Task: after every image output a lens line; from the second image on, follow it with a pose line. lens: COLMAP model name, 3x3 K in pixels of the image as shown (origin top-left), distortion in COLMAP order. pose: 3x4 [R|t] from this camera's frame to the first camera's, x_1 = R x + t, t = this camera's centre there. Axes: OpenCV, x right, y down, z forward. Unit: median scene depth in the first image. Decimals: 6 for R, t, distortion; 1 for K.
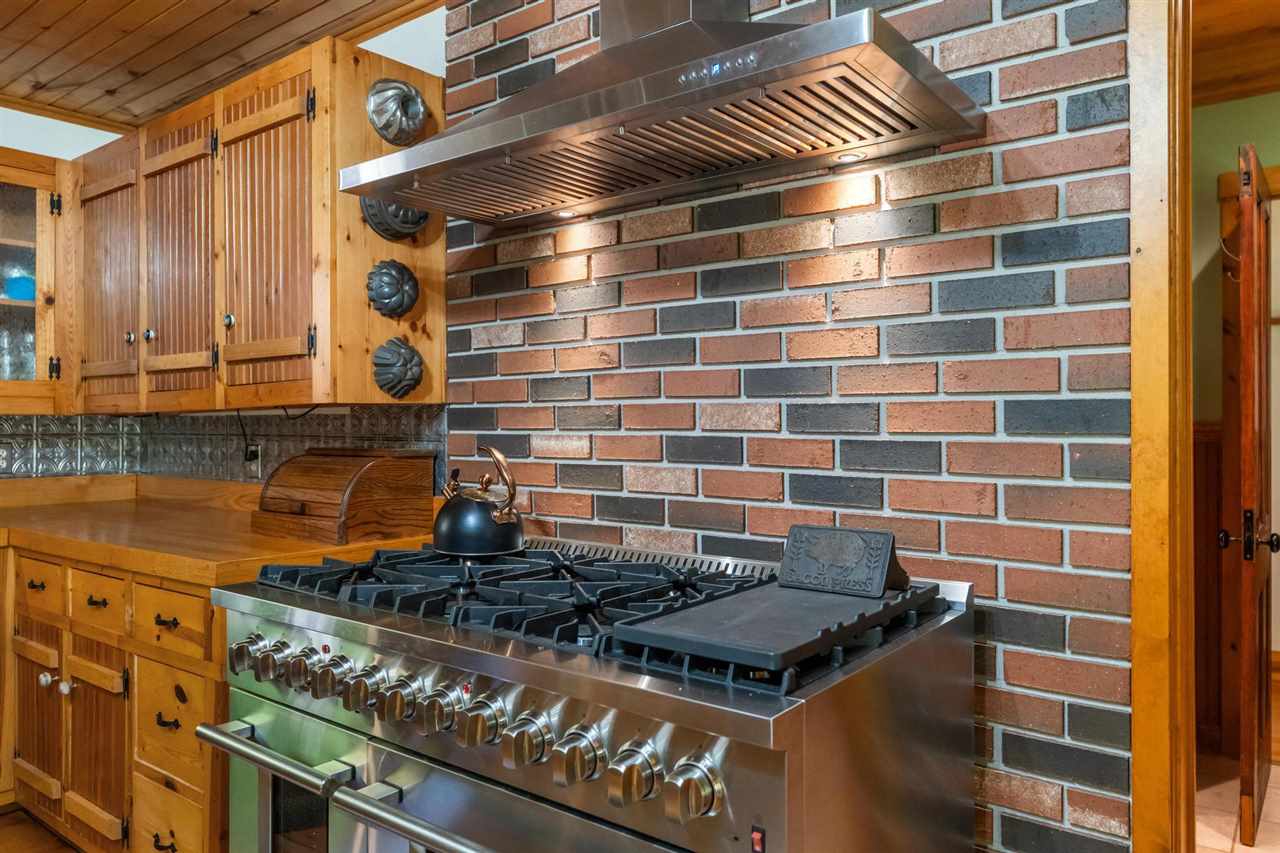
lens RADIAL K [[880.9, 0, 638.6], [0, 880.9, 413.8], [0, 0, 1]] dist [-0.001195, -0.002226]
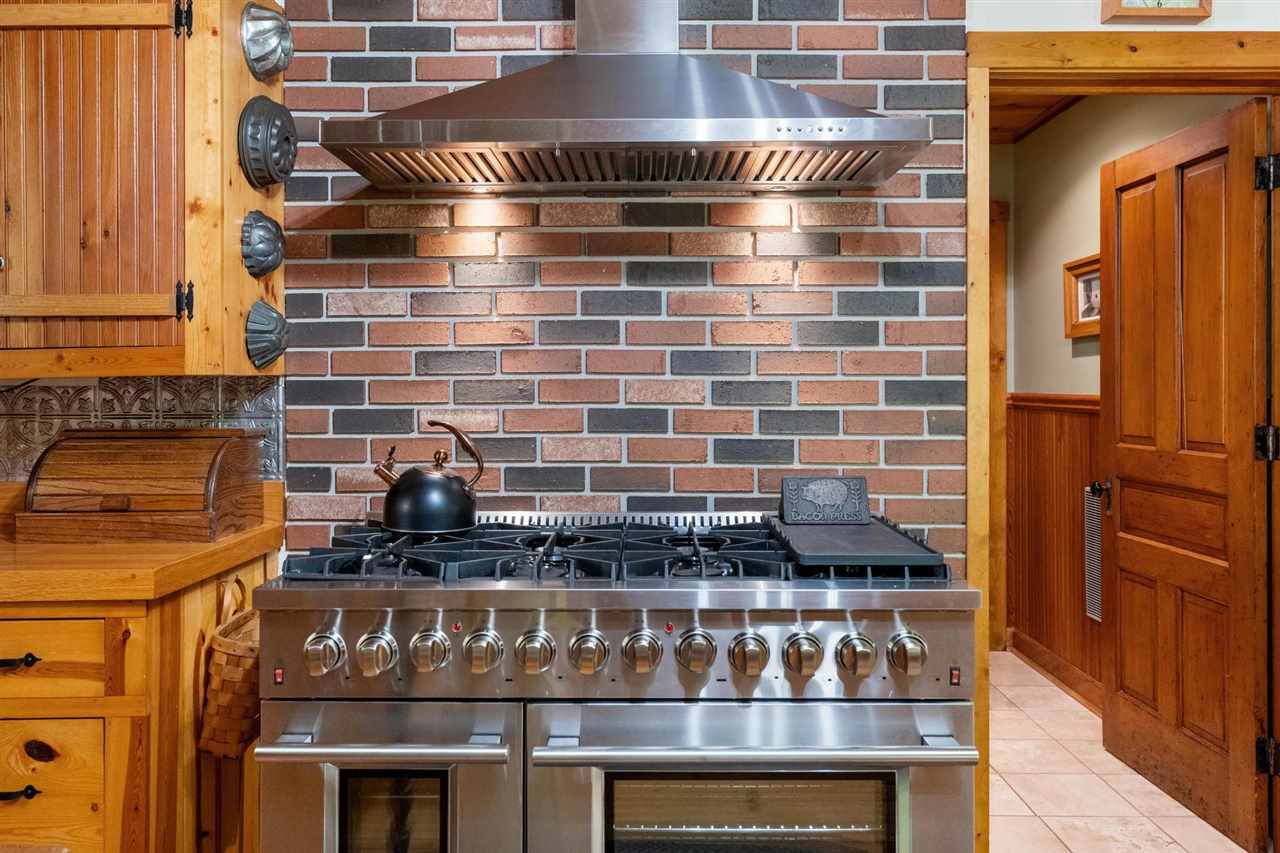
lens RADIAL K [[987.7, 0, 638.8], [0, 987.7, 374.7], [0, 0, 1]] dist [-0.000171, -0.000124]
pose [[0.793020, 0.008061, 0.609142, -0.710985], [-0.005081, 0.999965, -0.006617, -0.009760], [-0.609174, 0.002152, 0.793034, -0.008706]]
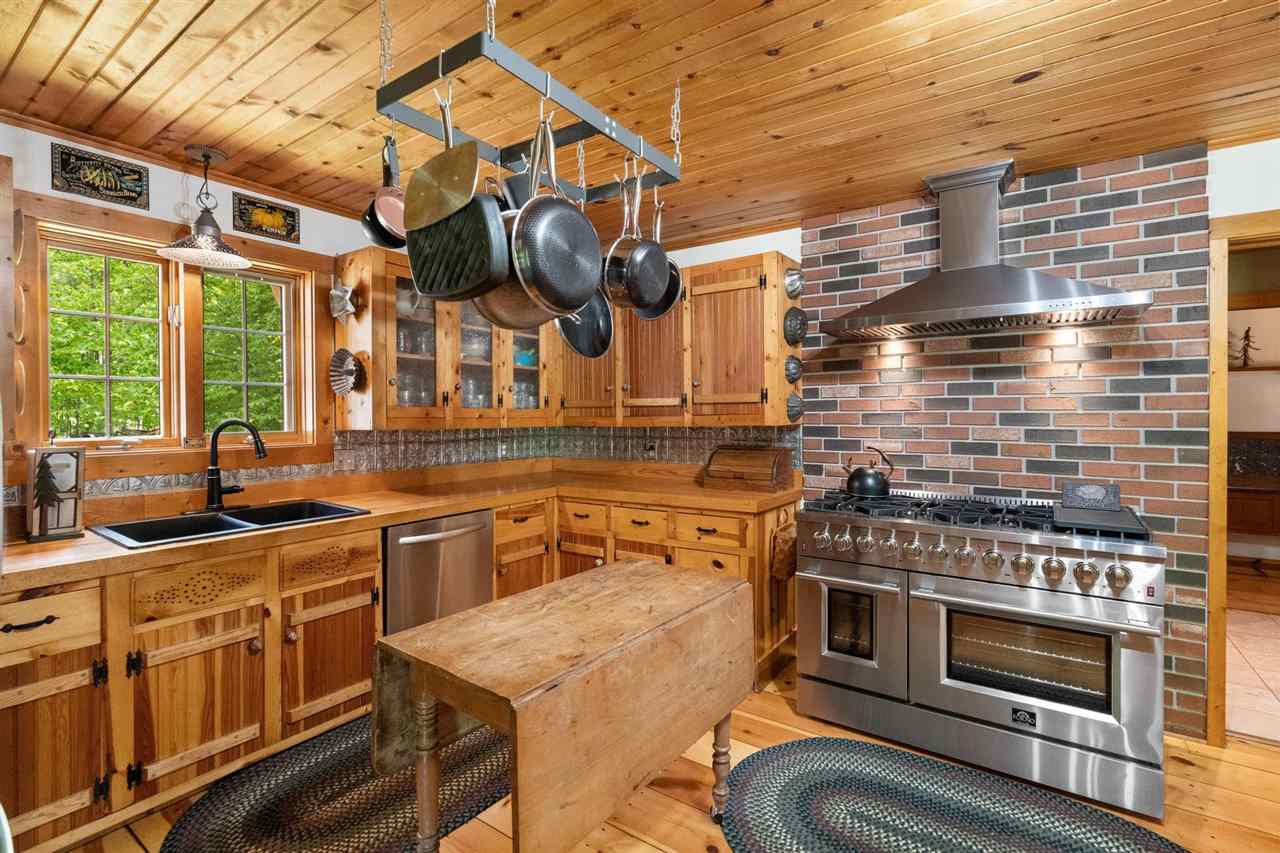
lens RADIAL K [[582.3, 0, 639.8], [0, 582.3, 413.0], [0, 0, 1]] dist [-0.007207, 0.000421]
pose [[0.998490, -0.001275, 0.054919, -0.877932], [0.000833, 0.999967, 0.008071, -0.063136], [-0.054928, -0.008013, 0.998458, -0.426091]]
